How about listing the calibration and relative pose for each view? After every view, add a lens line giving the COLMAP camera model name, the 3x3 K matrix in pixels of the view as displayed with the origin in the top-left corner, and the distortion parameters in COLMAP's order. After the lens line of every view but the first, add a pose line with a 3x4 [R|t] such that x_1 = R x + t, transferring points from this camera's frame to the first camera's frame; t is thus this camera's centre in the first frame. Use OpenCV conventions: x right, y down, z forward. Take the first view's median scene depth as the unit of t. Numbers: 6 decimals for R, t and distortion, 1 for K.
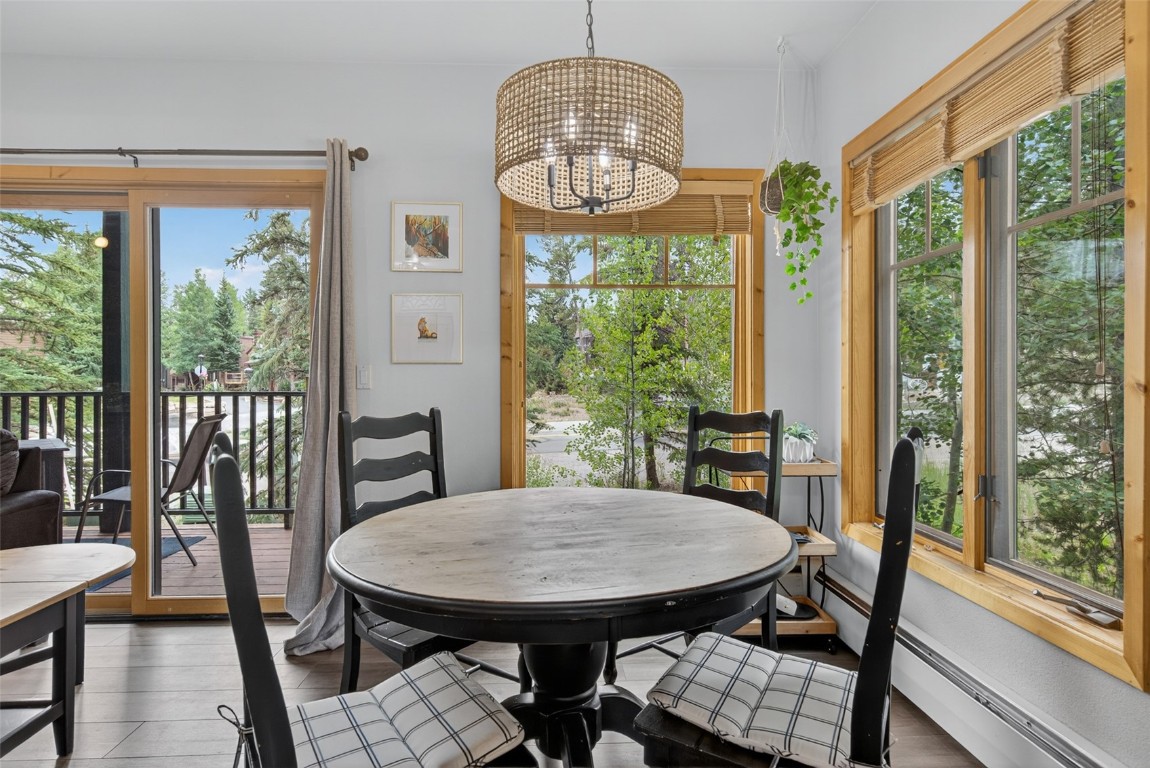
lens RADIAL K [[588.2, 0, 580.7], [0, 588.2, 375.1], [0, 0, 1]] dist [-0.003270, 0.003897]
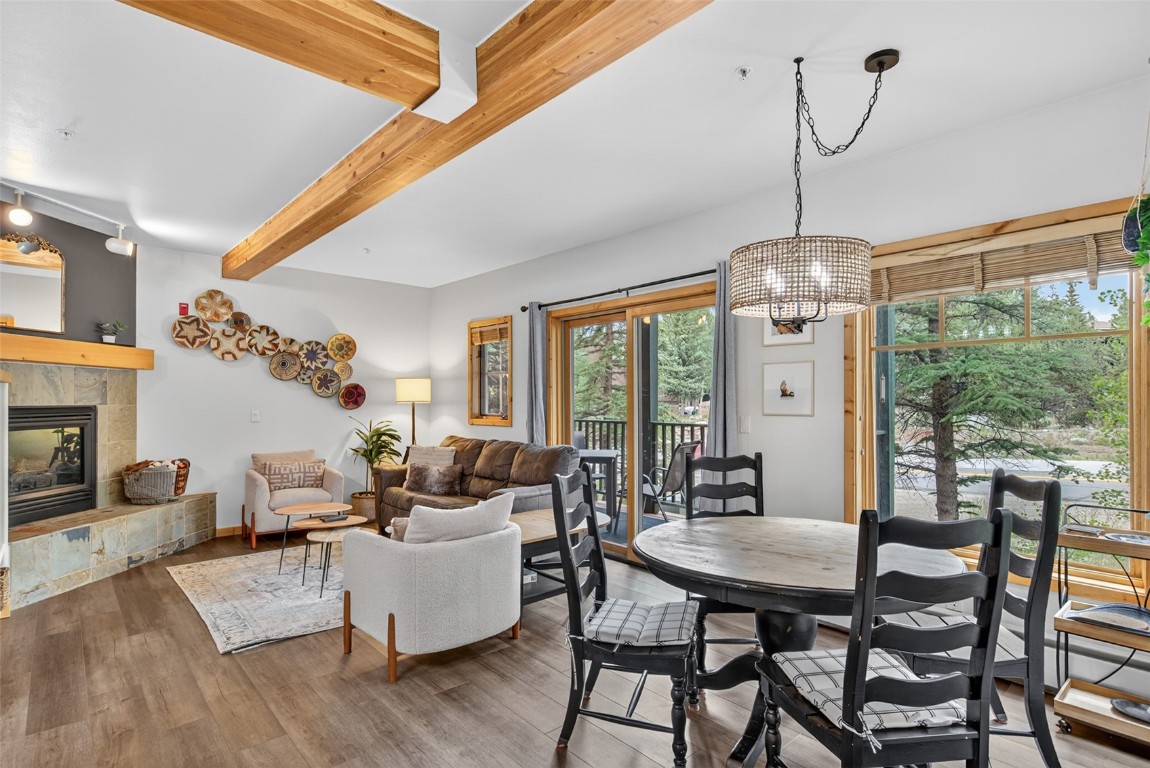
lens RADIAL K [[588.2, 0, 578.6], [0, 588.2, 401.2], [0, 0, 1]] dist [-0.003270, 0.003897]
pose [[0.628919, 0.002282, -0.777468, 0.470133], [0.007003, 0.999938, 0.008600, -0.067501], [0.777439, -0.010854, 0.628864, -0.177670]]
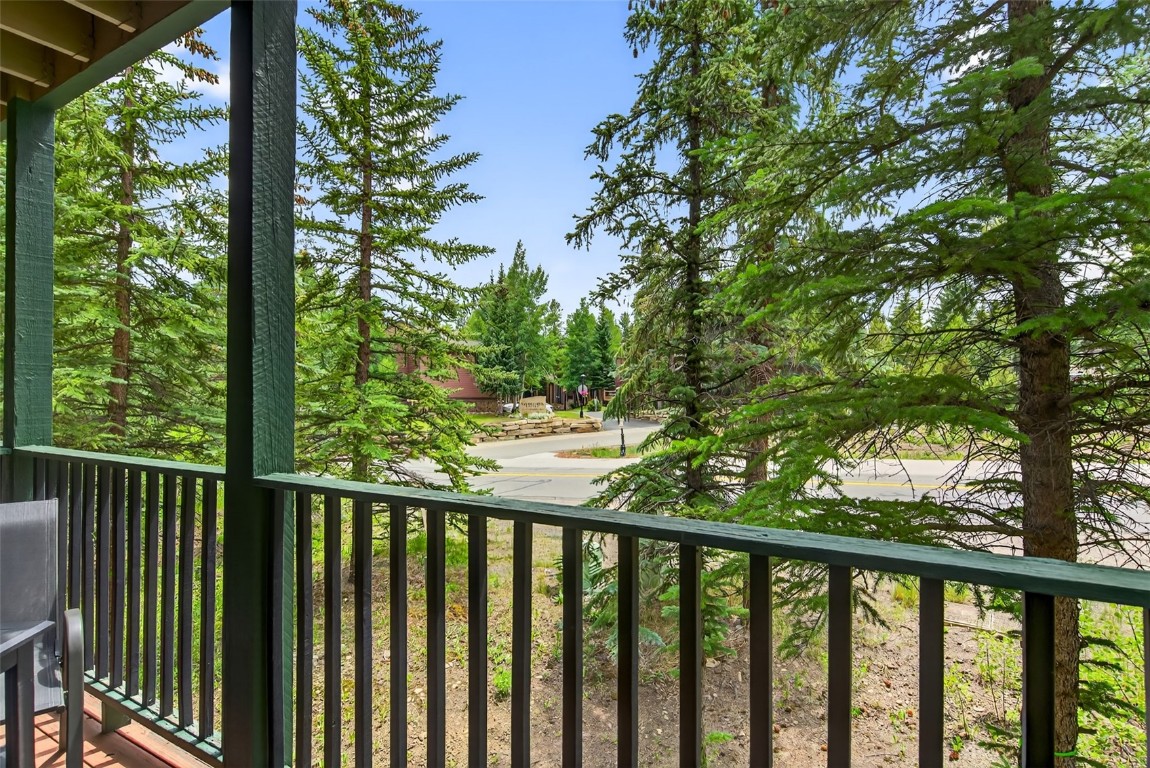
lens RADIAL K [[588.2, 0, 572.6], [0, 588.2, 394.2], [0, 0, 1]] dist [-0.003270, 0.003897]
pose [[0.823201, 0.002963, -0.567743, -0.625181], [-0.000702, 0.999991, 0.004200, -0.046434], [0.567750, -0.003059, 0.823195, 1.304090]]
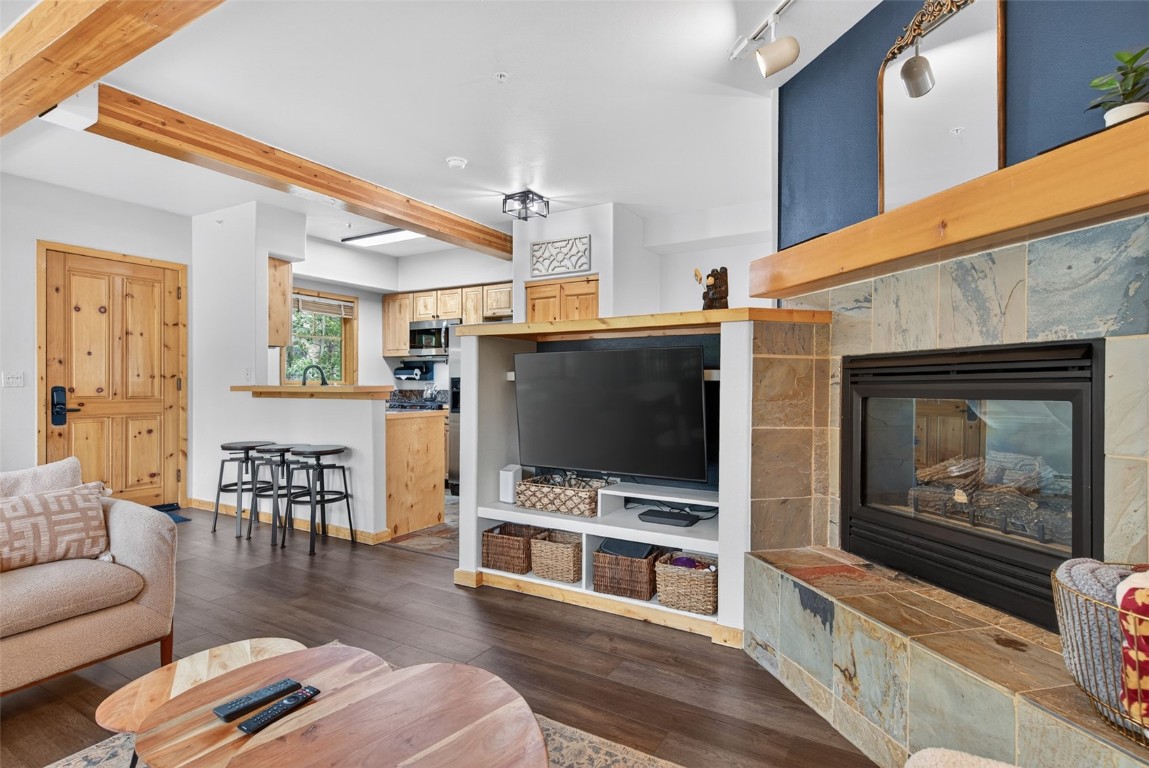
lens RADIAL K [[587.7, 0, 575.4], [0, 587.7, 390.7], [0, 0, 1]] dist [-0.003270, 0.003897]
pose [[-0.827539, -0.010114, 0.561318, -1.641756], [-0.013595, 0.999906, -0.002026, 0.007854], [-0.561244, -0.009308, -0.827598, 0.556852]]
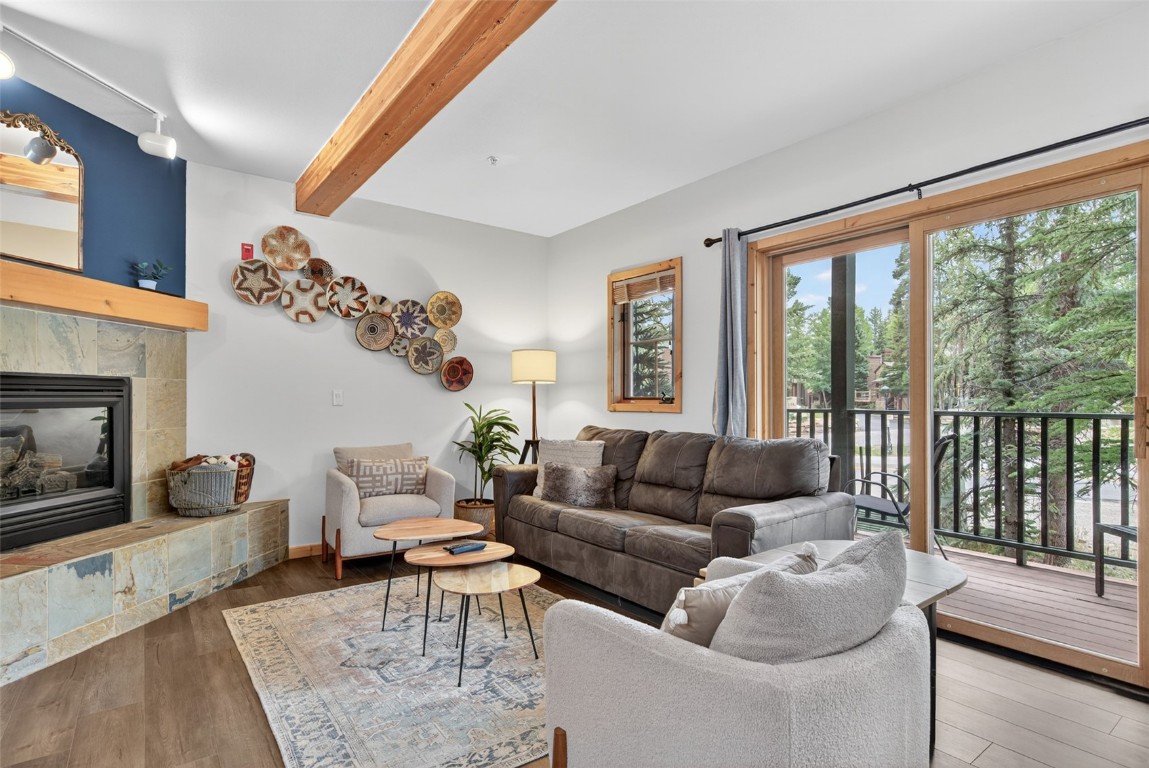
lens RADIAL K [[587.7, 0, 573.1], [0, 587.7, 401.4], [0, 0, 1]] dist [-0.003270, 0.003897]
pose [[0.554396, 0.004292, -0.832242, -0.221632], [0.007365, 0.999922, 0.010062, -0.006007], [0.832221, -0.011708, 0.554321, -0.104626]]
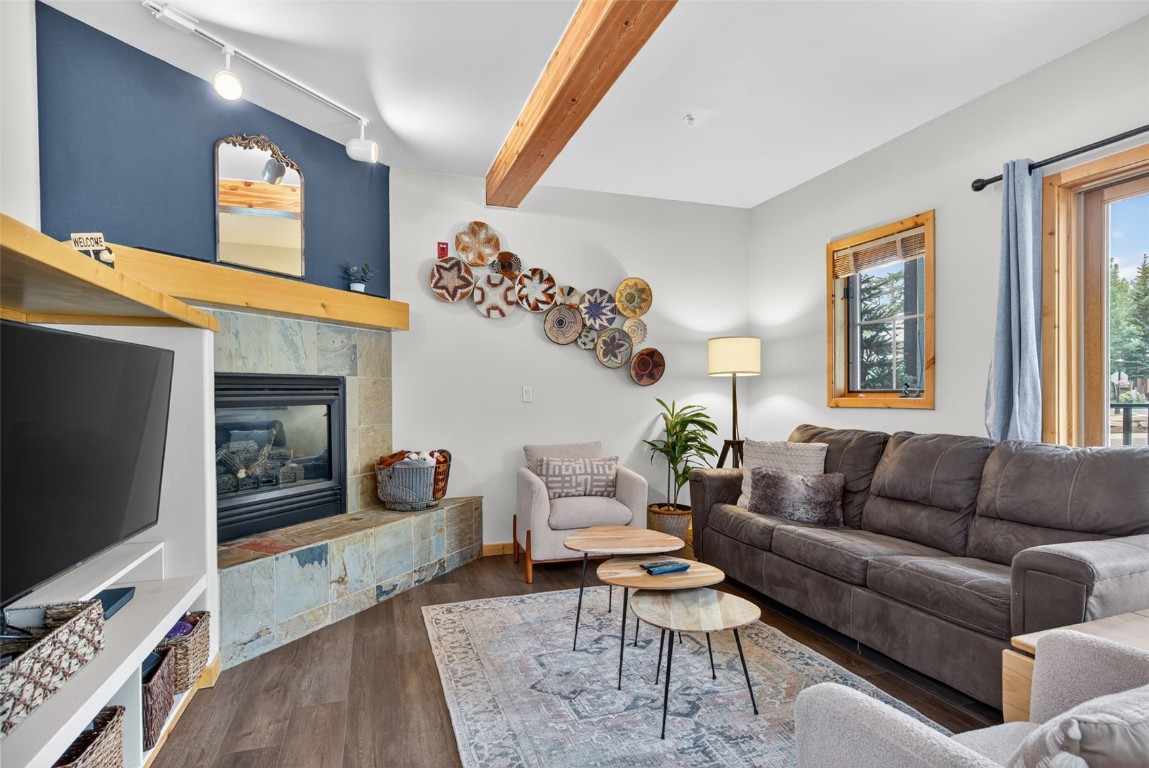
lens RADIAL K [[587.7, 0, 560.4], [0, 587.7, 404.7], [0, 0, 1]] dist [-0.003270, 0.003897]
pose [[0.256685, 0.014948, -0.966379, -0.373912], [0.017927, 0.999635, 0.020224, -0.005934], [0.966329, -0.022515, 0.256324, -0.067359]]
